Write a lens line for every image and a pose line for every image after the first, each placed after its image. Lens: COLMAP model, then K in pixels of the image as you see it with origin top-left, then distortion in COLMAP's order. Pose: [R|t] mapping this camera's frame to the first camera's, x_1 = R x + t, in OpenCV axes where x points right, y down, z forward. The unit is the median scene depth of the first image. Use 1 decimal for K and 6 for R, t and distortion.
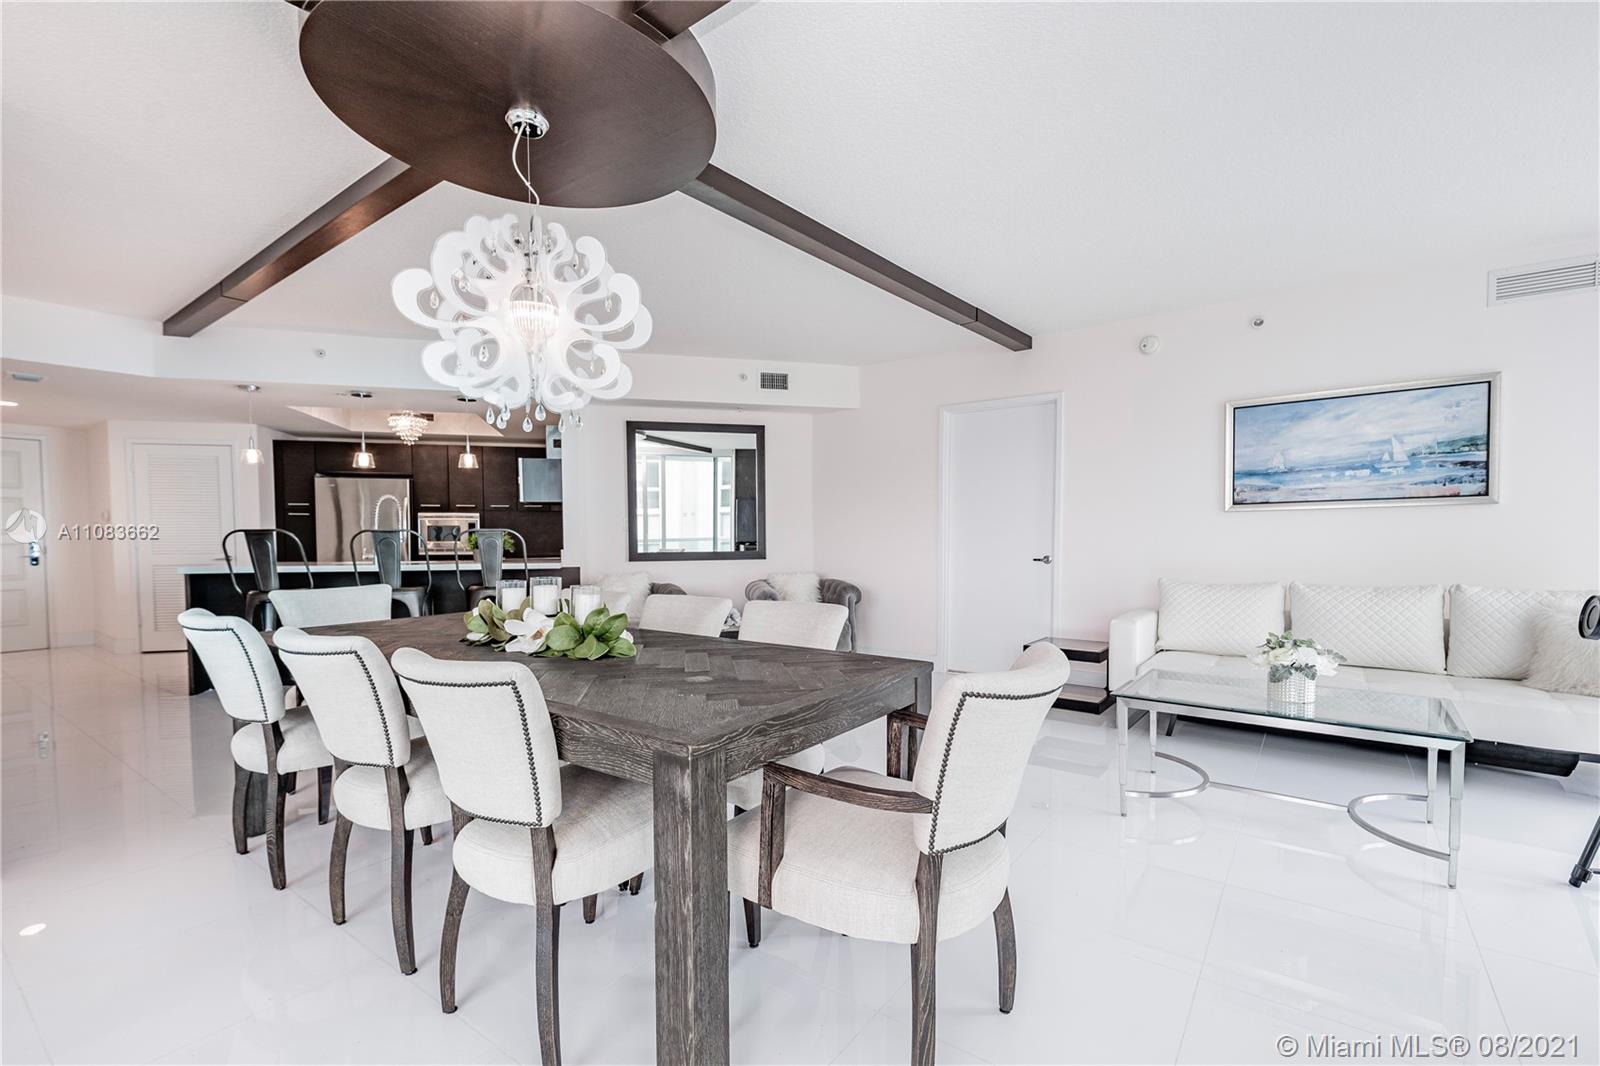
lens RADIAL K [[698.7, 0, 799.1], [0, 698.7, 548.0], [0, 0, 1]] dist [0.017628, -0.006481]
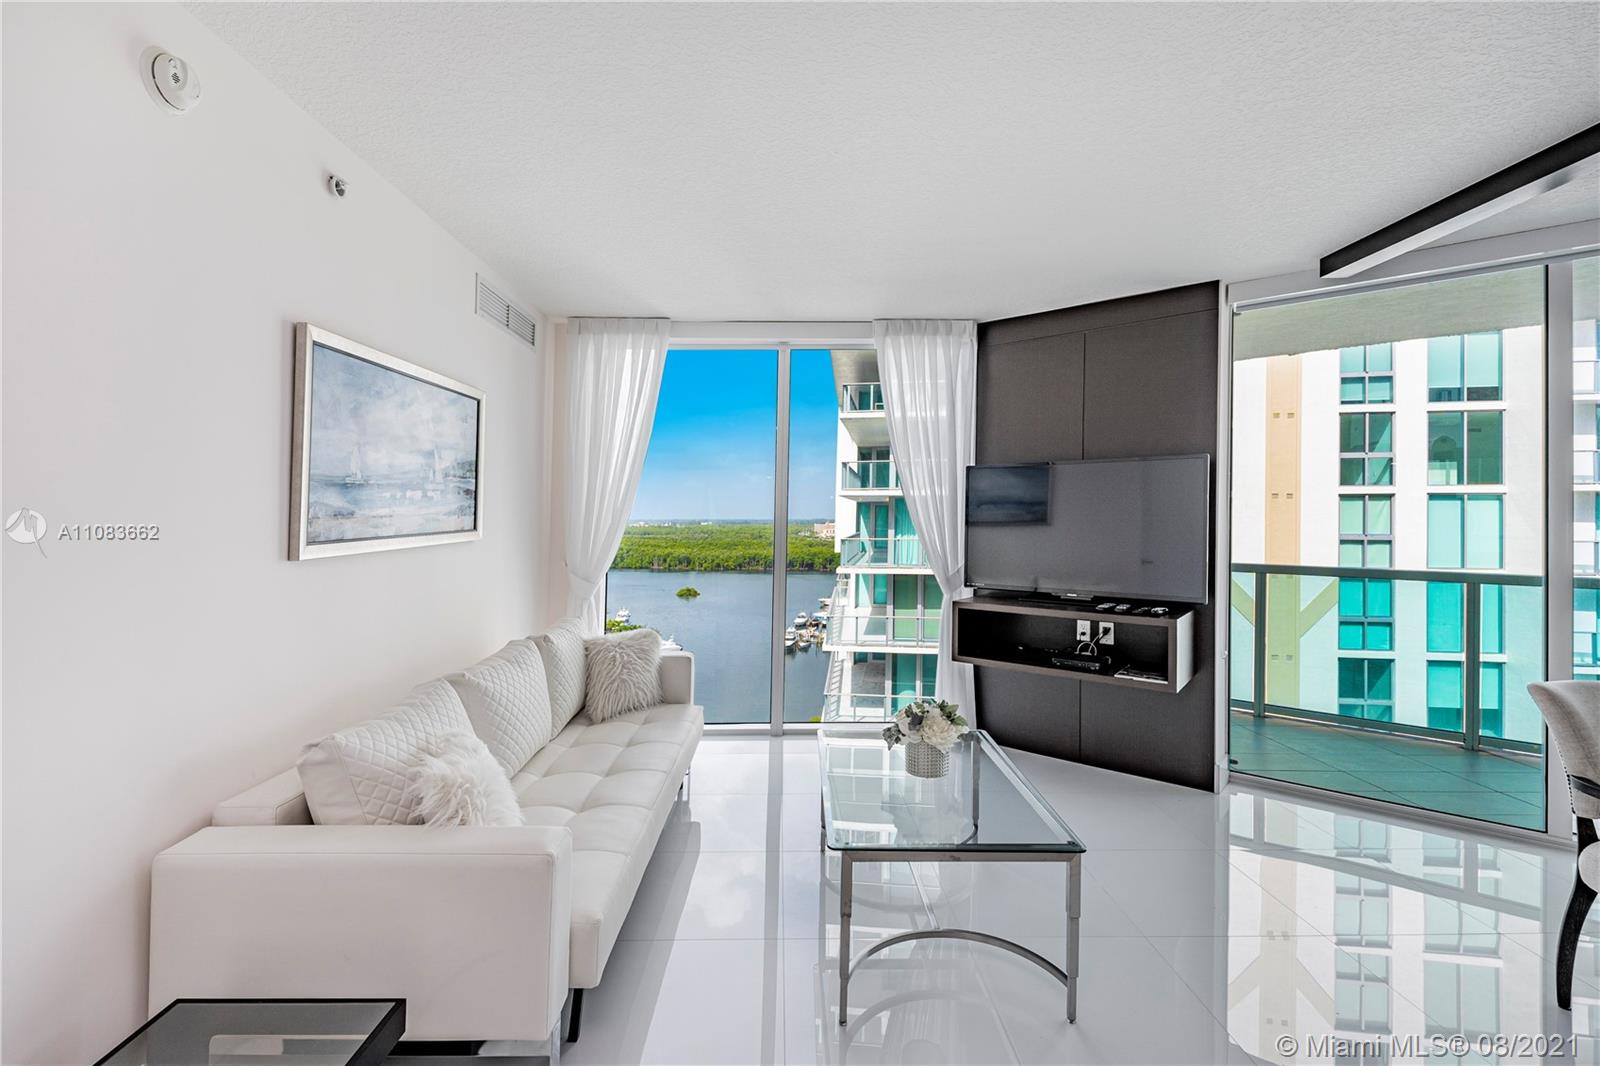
lens RADIAL K [[698.7, 0, 791.8], [0, 698.7, 502.9], [0, 0, 1]] dist [0.017628, -0.006481]
pose [[-0.587419, 0.015813, 0.809129, 0.045775], [0.014909, 0.999851, -0.008716, -0.087610], [-0.809146, 0.006944, -0.587567, 1.099586]]
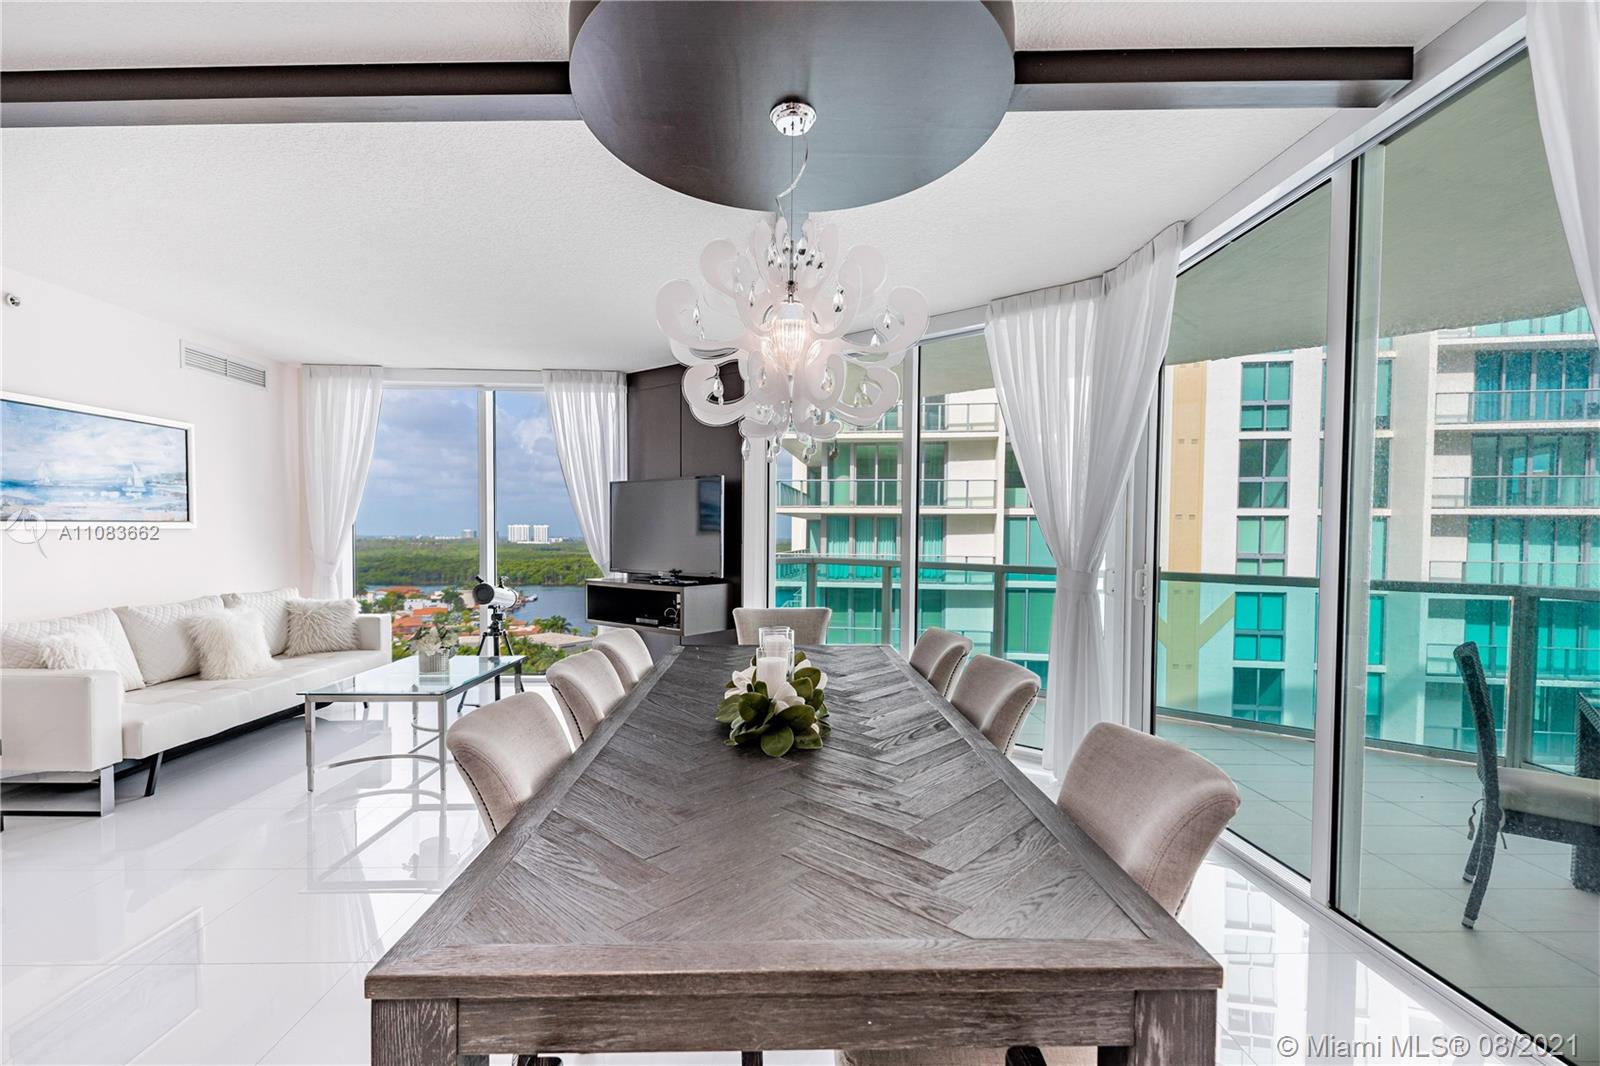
lens RADIAL K [[698.7, 0, 804.0], [0, 698.7, 568.0], [0, 0, 1]] dist [0.017628, -0.006481]
pose [[-0.603887, -0.042244, 0.795950, -0.616834], [0.005210, 0.998364, 0.056941, -0.053603], [-0.797053, 0.038533, -0.602679, 0.820616]]
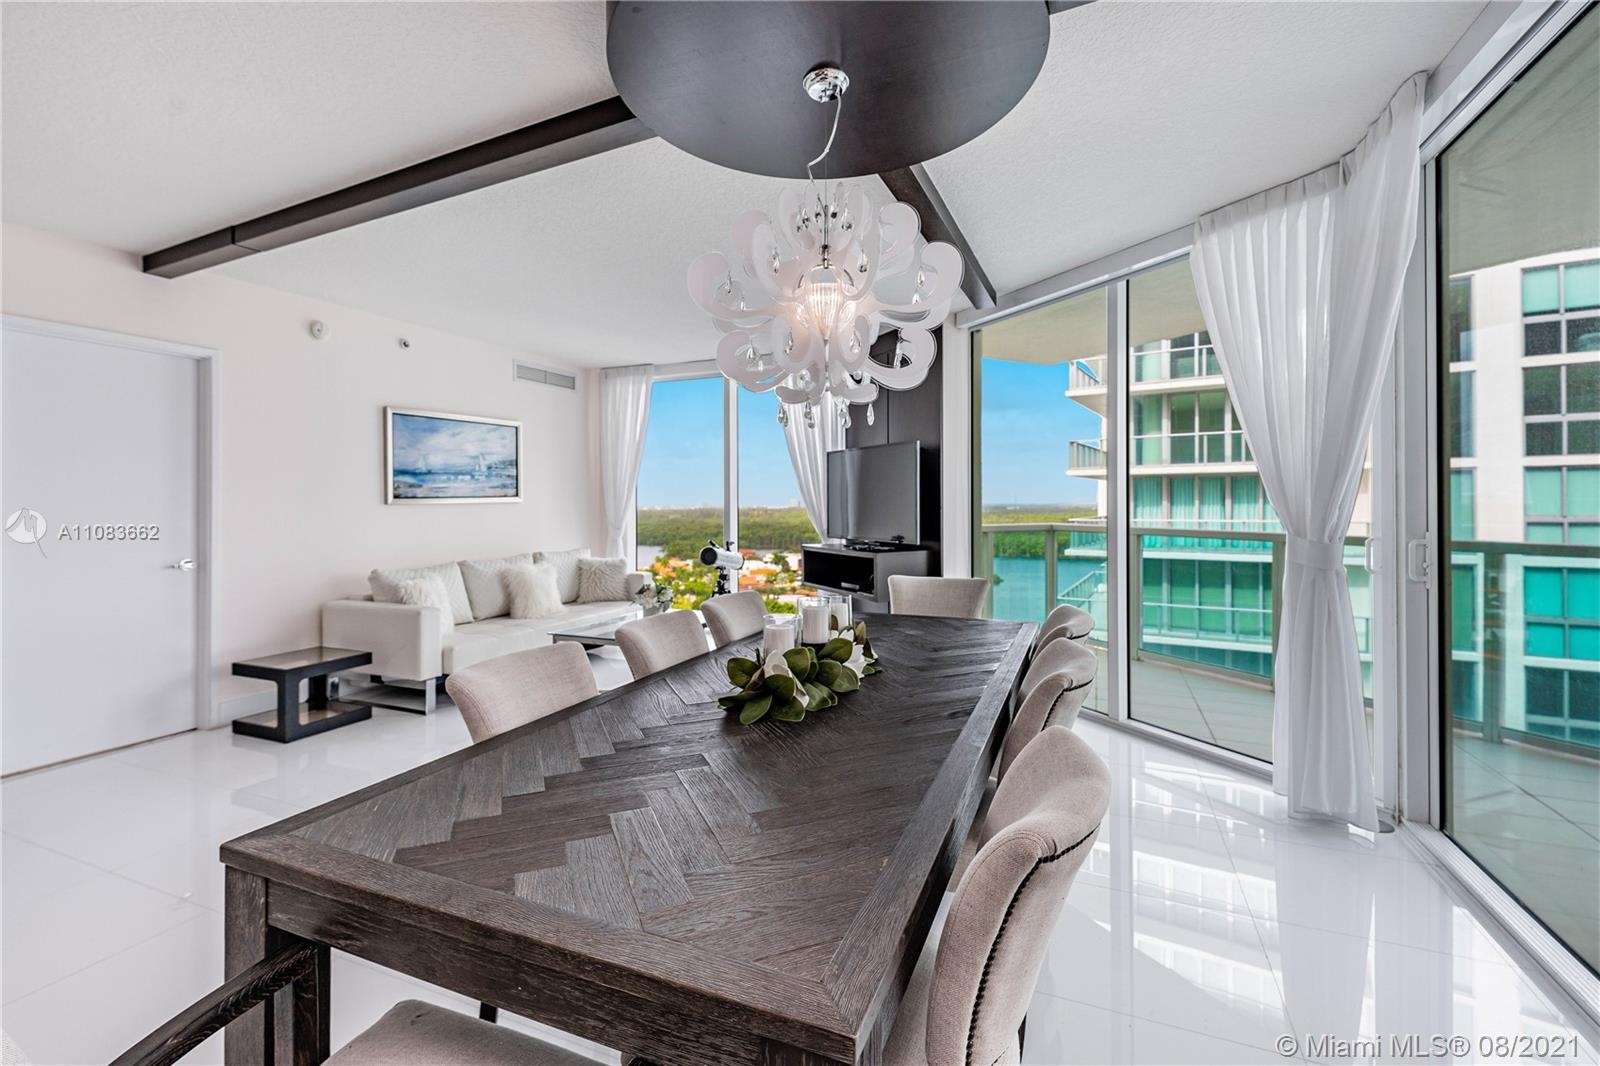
lens RADIAL K [[698.7, 0, 808.9], [0, 698.7, 510.2], [0, 0, 1]] dist [0.017628, -0.006481]
pose [[-0.219560, -0.010993, 0.975537, -0.688378], [0.023083, 0.999598, 0.016460, -0.050042], [-0.975326, 0.026132, -0.219218, 0.645065]]
